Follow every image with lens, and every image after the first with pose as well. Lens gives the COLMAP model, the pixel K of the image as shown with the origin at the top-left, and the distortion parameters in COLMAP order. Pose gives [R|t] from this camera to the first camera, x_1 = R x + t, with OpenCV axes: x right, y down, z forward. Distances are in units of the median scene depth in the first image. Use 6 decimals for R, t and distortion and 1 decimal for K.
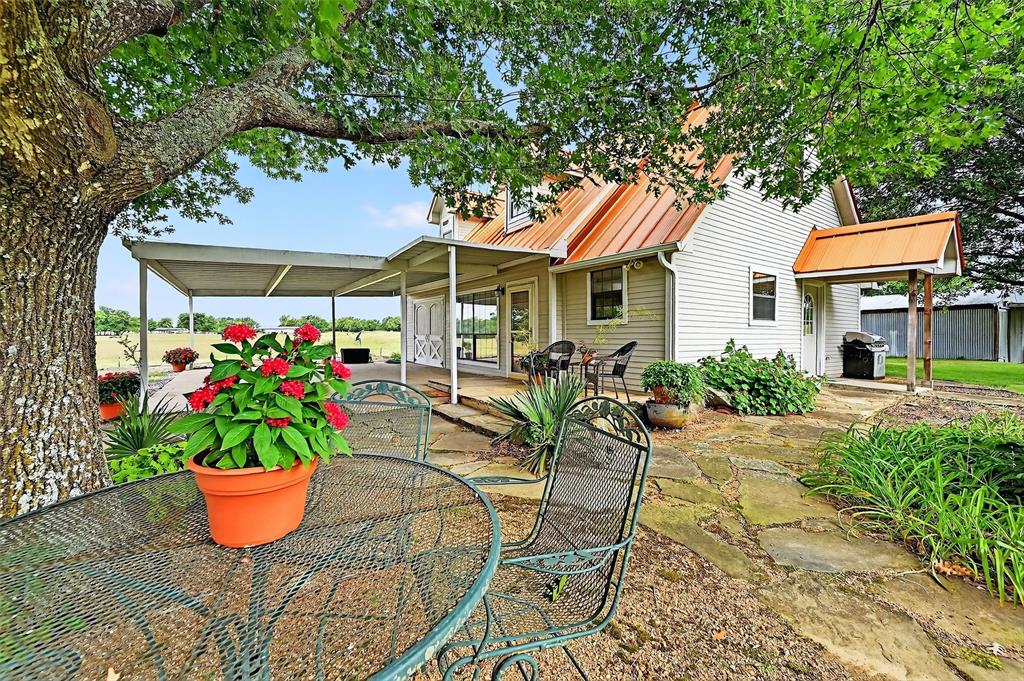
lens RADIAL K [[411.3, 0, 517.2], [0, 411.3, 339.3], [0, 0, 1]] dist [0.000751, -0.000310]
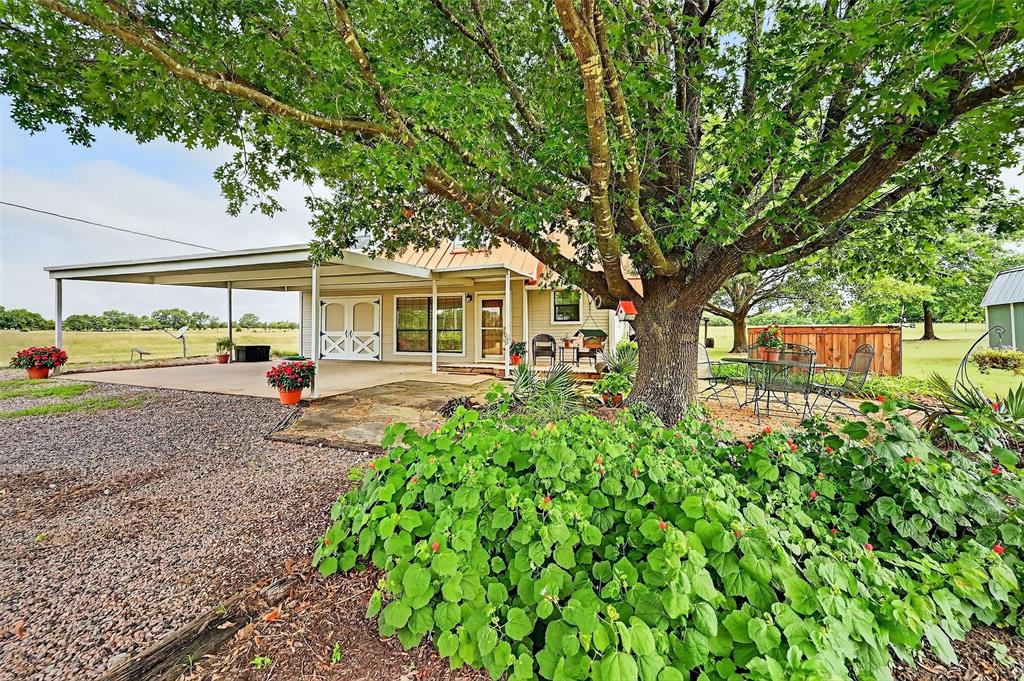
lens RADIAL K [[411.3, 0, 513.1], [0, 411.3, 333.5], [0, 0, 1]] dist [0.000751, -0.000310]
pose [[0.798958, 0.000075, 0.601386, -0.858880], [0.007034, 0.999930, -0.009470, 0.013606], [-0.601345, 0.011797, 0.798902, -0.172253]]
